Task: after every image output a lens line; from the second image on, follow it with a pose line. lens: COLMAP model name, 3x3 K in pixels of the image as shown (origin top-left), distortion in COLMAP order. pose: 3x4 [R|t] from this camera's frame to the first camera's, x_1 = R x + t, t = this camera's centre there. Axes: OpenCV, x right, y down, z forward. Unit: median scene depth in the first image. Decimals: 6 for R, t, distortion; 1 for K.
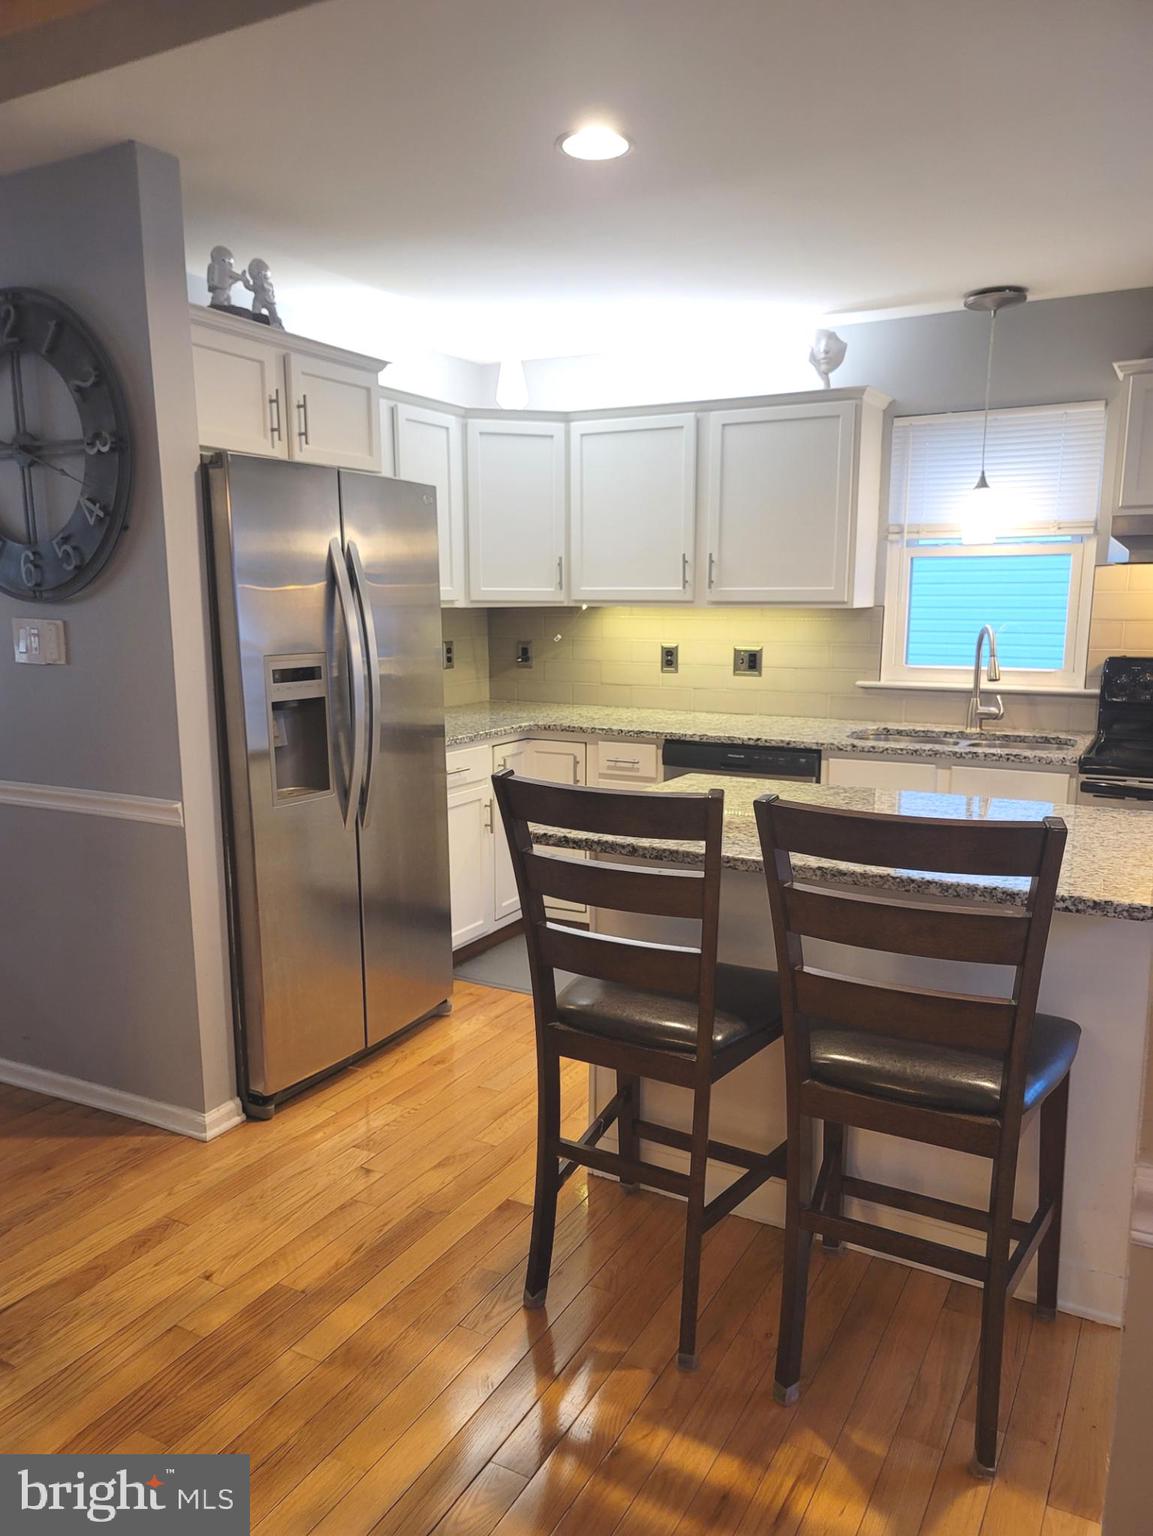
lens RADIAL K [[1120.2, 0, 581.8], [0, 1120.2, 775.0], [0, 0, 1]] dist [0.050912, -0.012304]
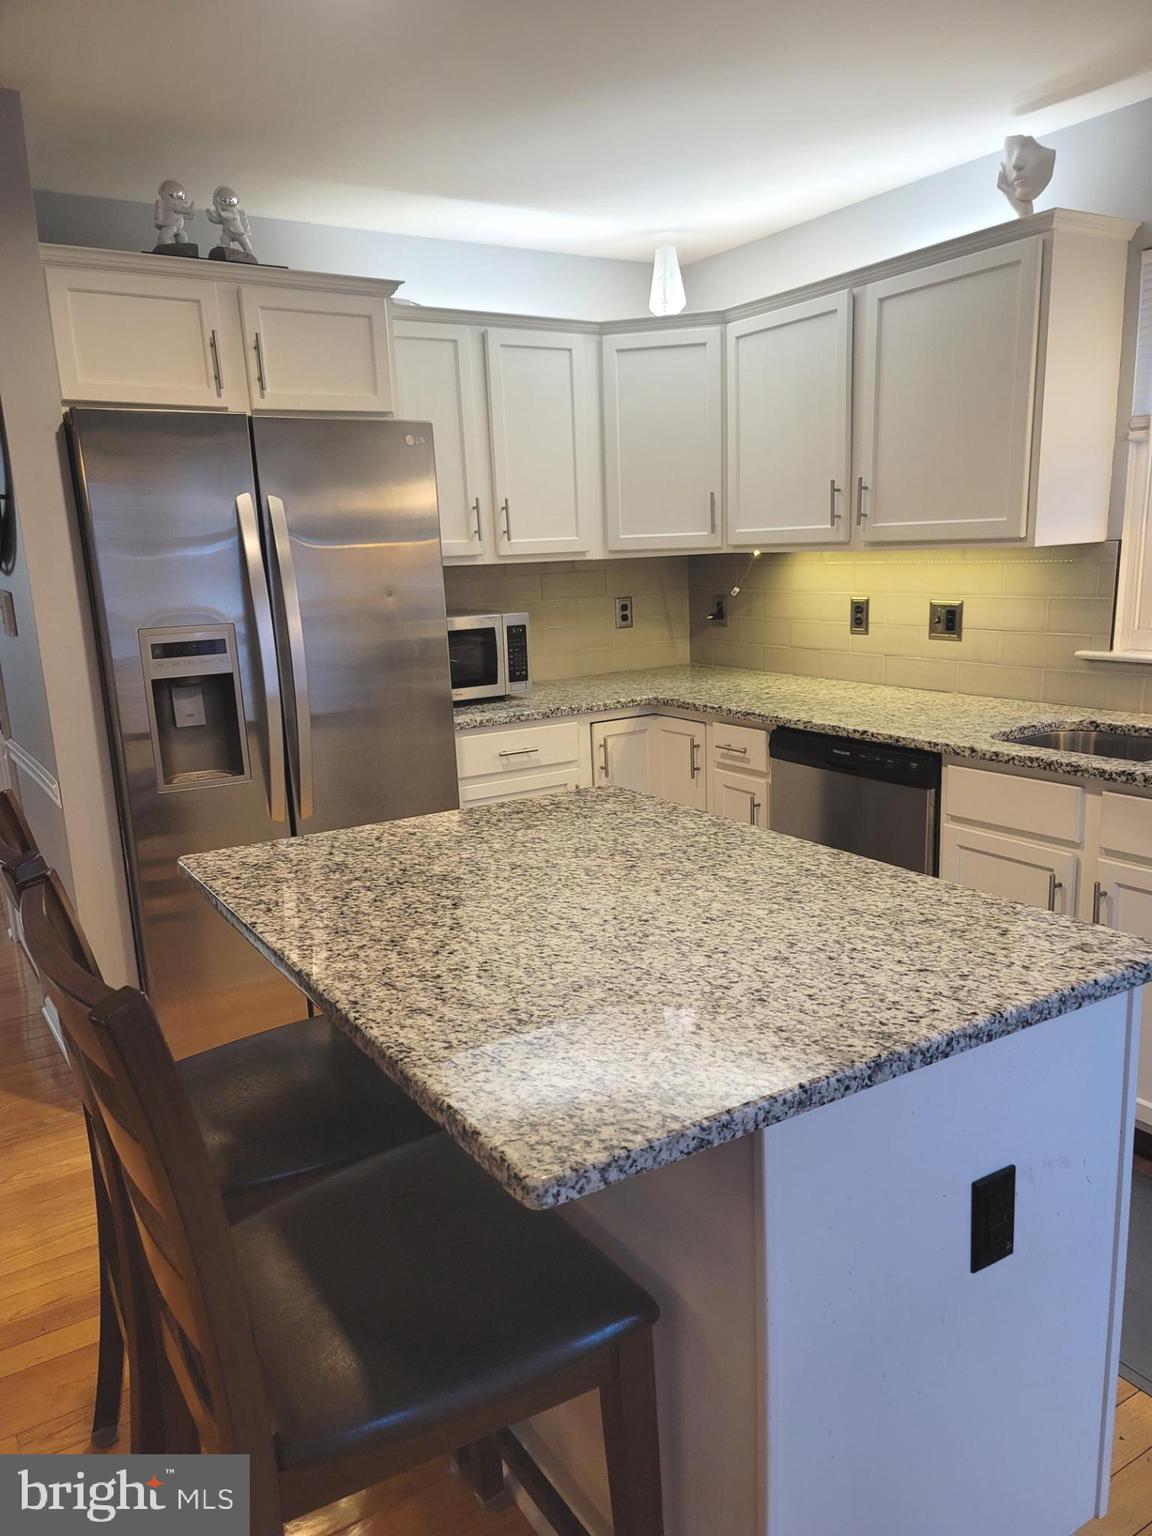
lens RADIAL K [[1120.2, 0, 567.4], [0, 1120.2, 769.7], [0, 0, 1]] dist [0.050912, -0.012304]
pose [[0.871584, 0.063267, -0.486148, 0.319743], [-0.039325, 0.997465, 0.059305, -0.039748], [0.488667, -0.032572, 0.871862, 0.240184]]
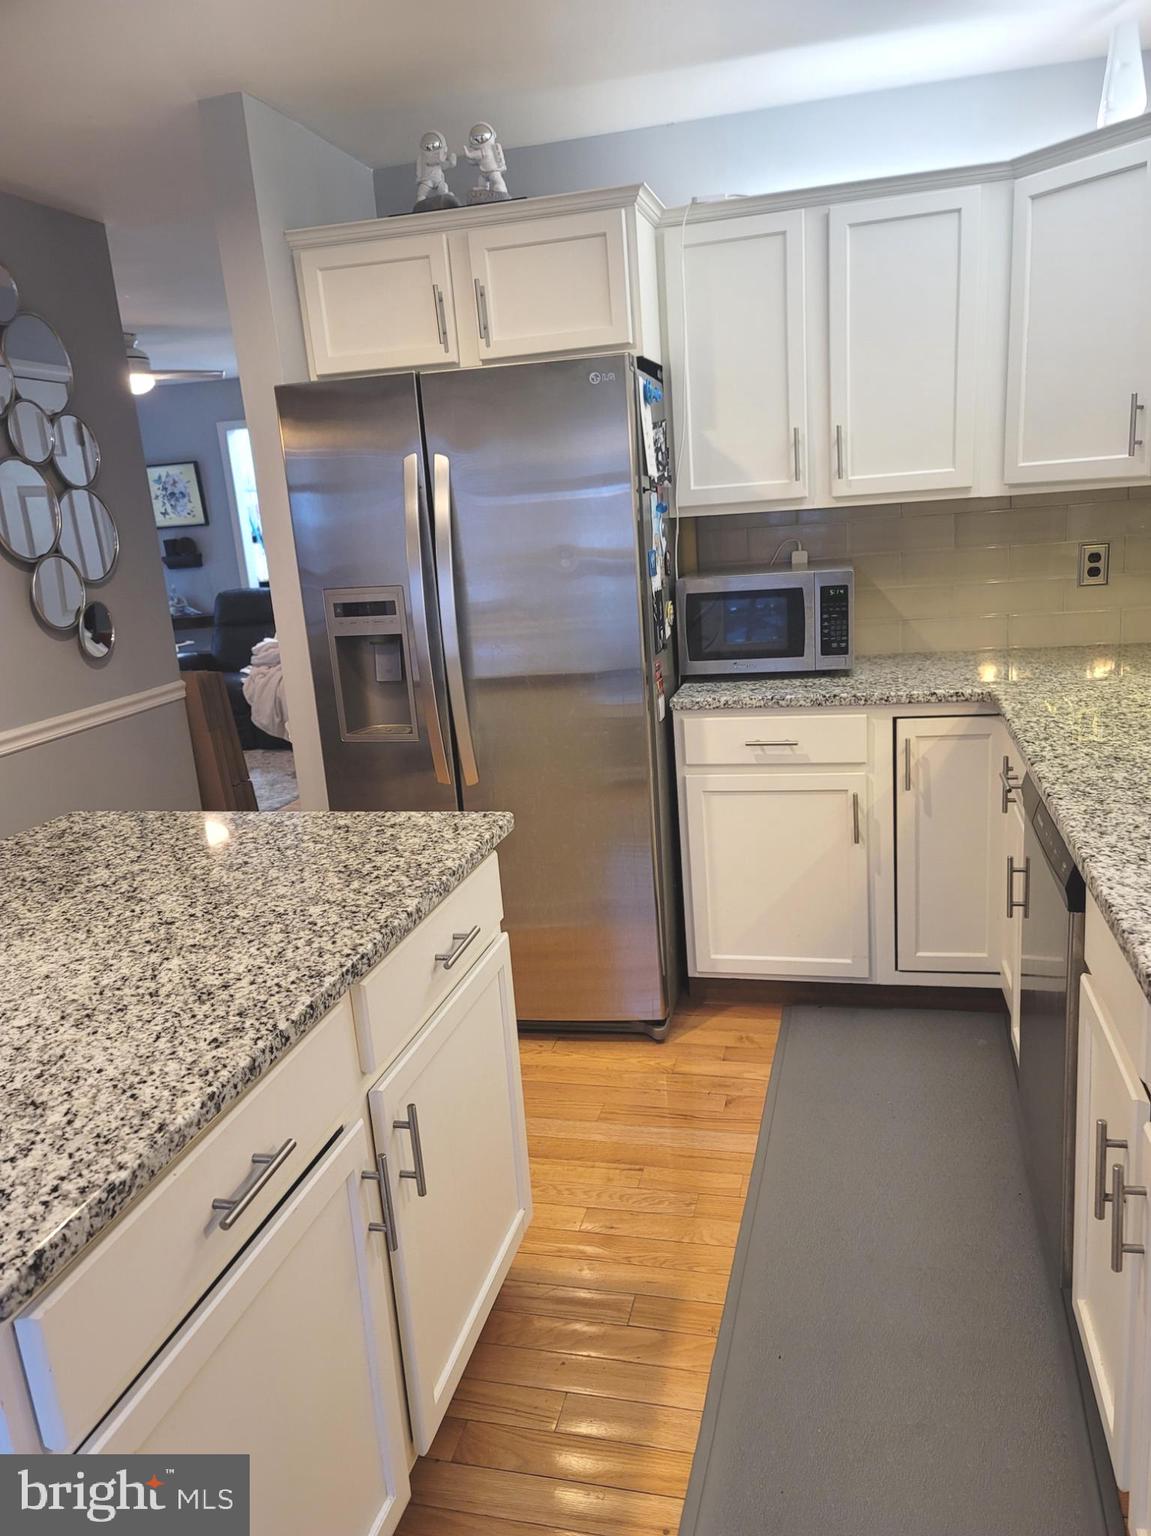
lens RADIAL K [[1120.2, 0, 581.1], [0, 1120.2, 775.0], [0, 0, 1]] dist [0.050912, -0.012304]
pose [[0.261884, 0.212140, -0.941495, 0.499617], [-0.083955, 0.976852, 0.196754, -0.106531], [0.961441, 0.027516, 0.273632, 0.633216]]
